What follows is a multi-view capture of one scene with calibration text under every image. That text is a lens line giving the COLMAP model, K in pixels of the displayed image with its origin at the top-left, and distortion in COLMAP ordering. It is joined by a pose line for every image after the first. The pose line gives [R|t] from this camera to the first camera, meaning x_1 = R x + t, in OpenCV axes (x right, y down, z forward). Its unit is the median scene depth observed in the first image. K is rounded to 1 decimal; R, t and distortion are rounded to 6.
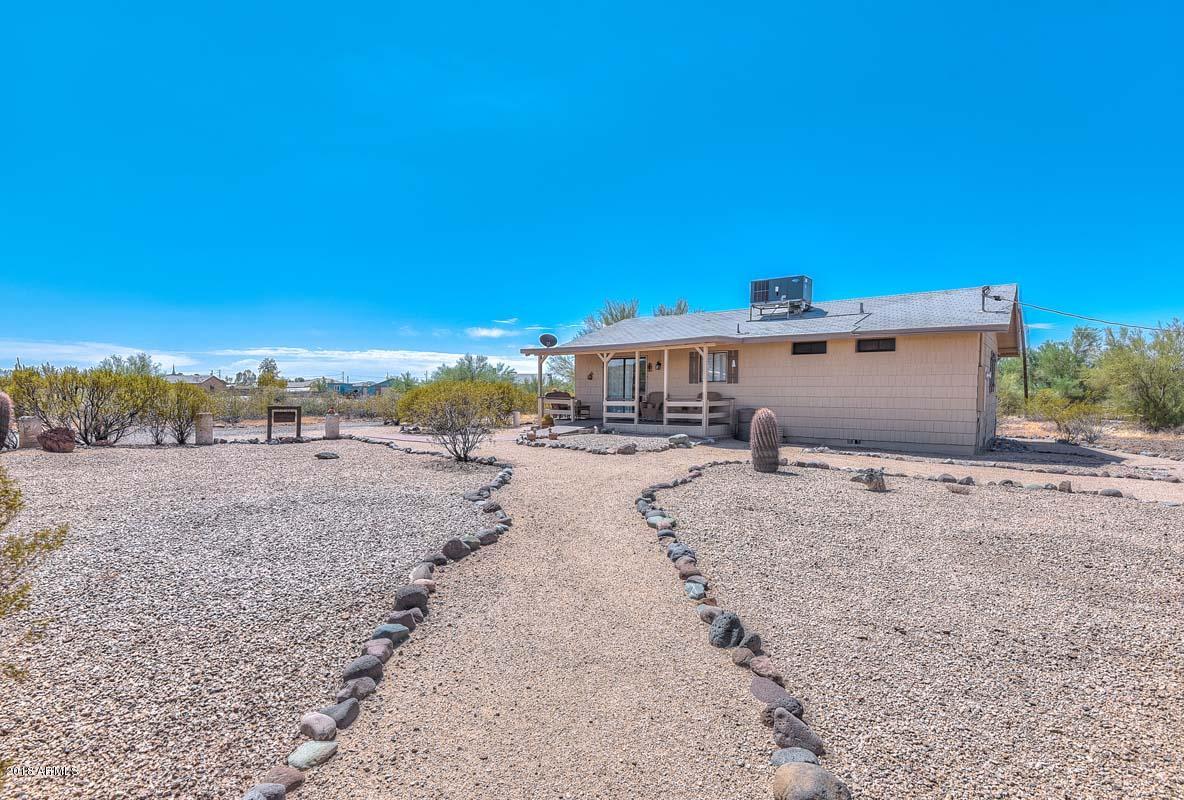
lens RADIAL K [[545.9, 0, 584.0], [0, 545.9, 400.4], [0, 0, 1]] dist [-0.029990, -0.005197]
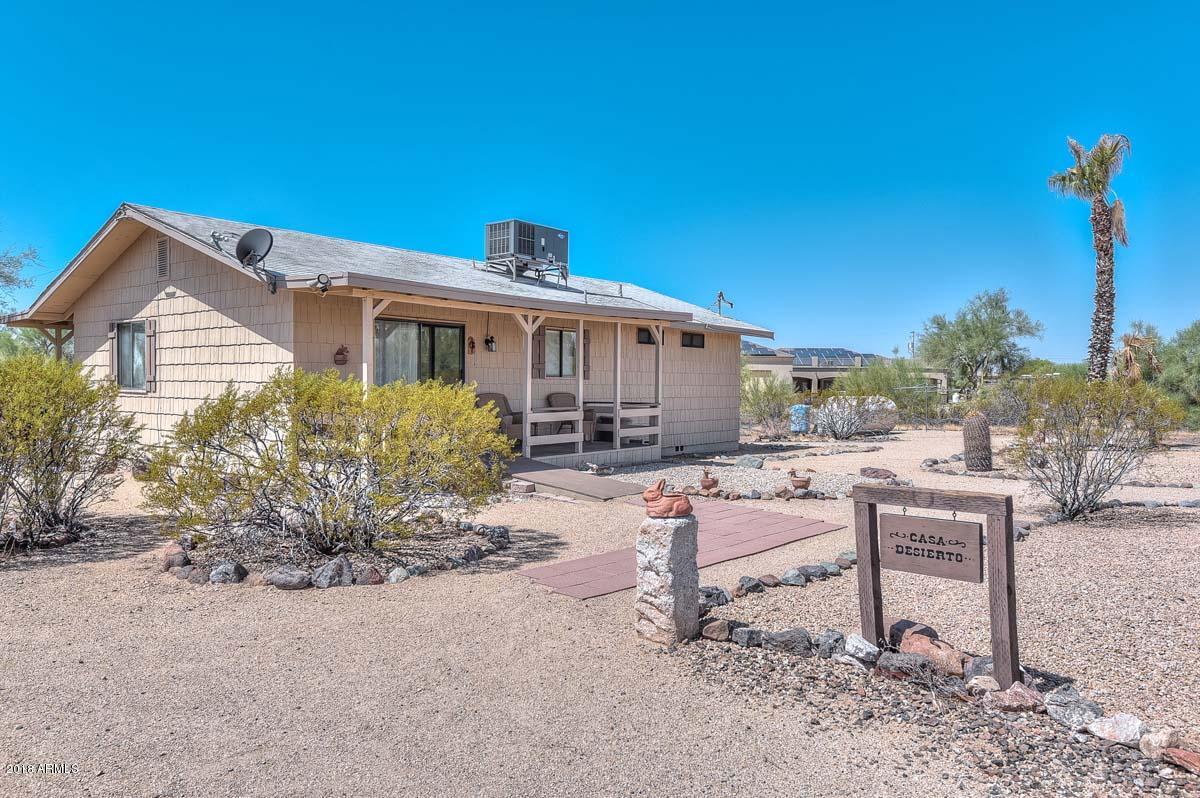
lens RADIAL K [[834.7, 0, 598.5], [0, 834.7, 400.1], [0, 0, 1]] dist [0.023896, -0.004416]
pose [[0.009445, -0.018758, 0.999779, -0.723332], [0.010492, 0.999771, 0.018659, -0.024344], [-0.999900, 0.010313, 0.009639, 0.947710]]
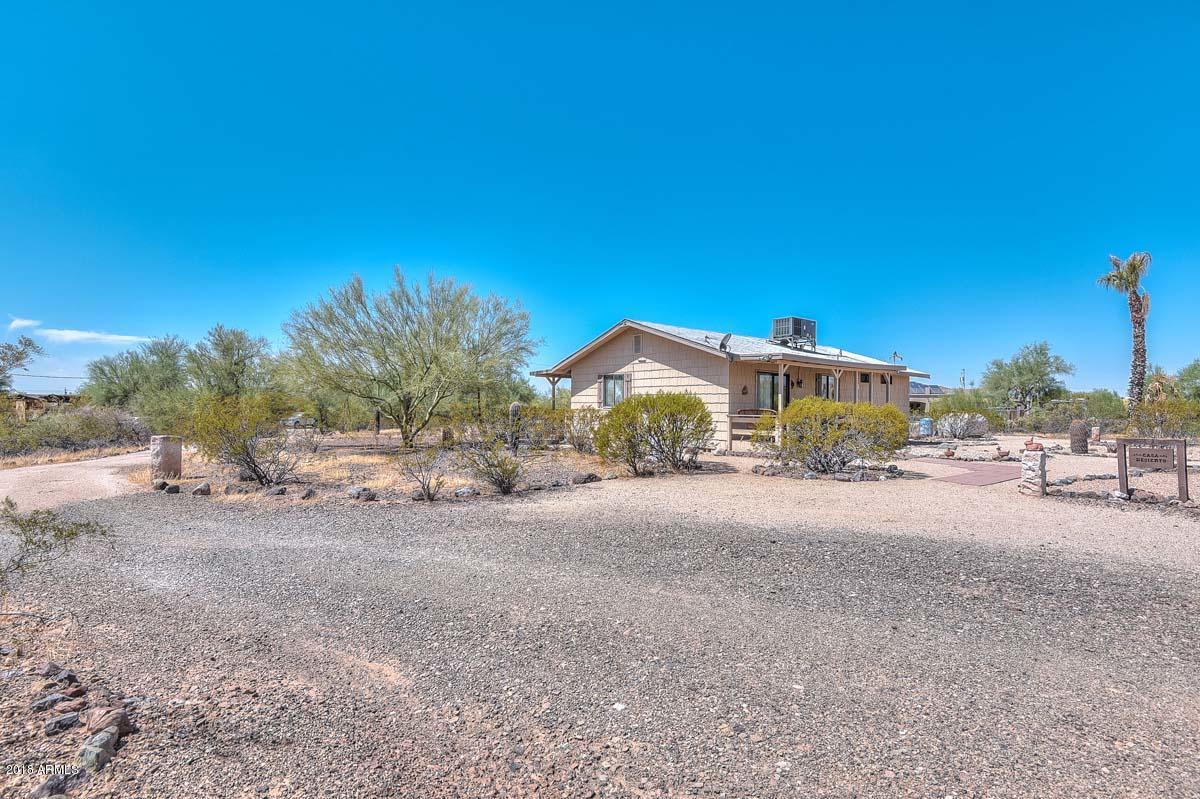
lens RADIAL K [[553.3, 0, 600.3], [0, 553.3, 396.7], [0, 0, 1]] dist [-0.029990, -0.005197]
pose [[0.221691, 0.017087, 0.974967, -1.031325], [0.008224, 0.999778, -0.019392, -0.023449], [-0.975082, 0.012317, 0.221501, 1.216382]]
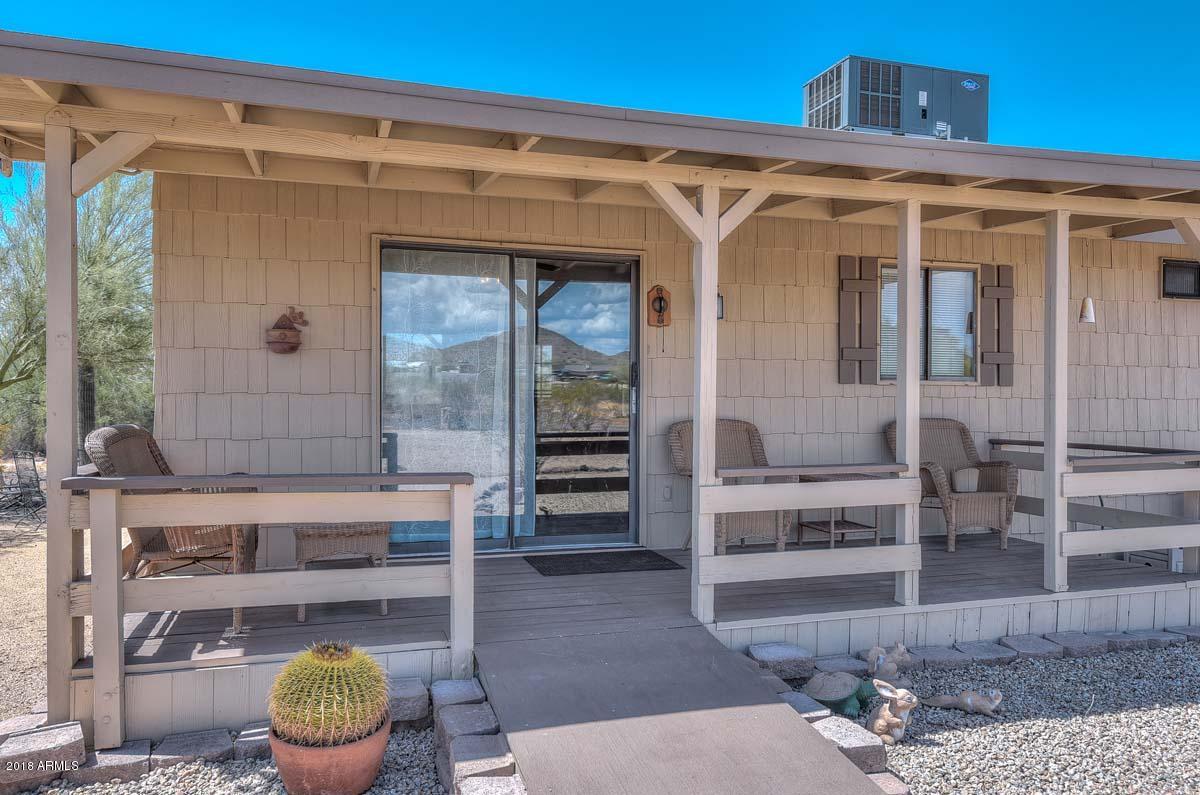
lens RADIAL K [[870.6, 0, 590.4], [0, 870.6, 395.7], [0, 0, 1]] dist [0.010577, 0.002894]
pose [[0.553561, 0.003738, 0.832800, -0.197255], [0.011905, 0.999852, -0.012401, -0.022802], [-0.832724, 0.016780, 0.553435, 0.903683]]
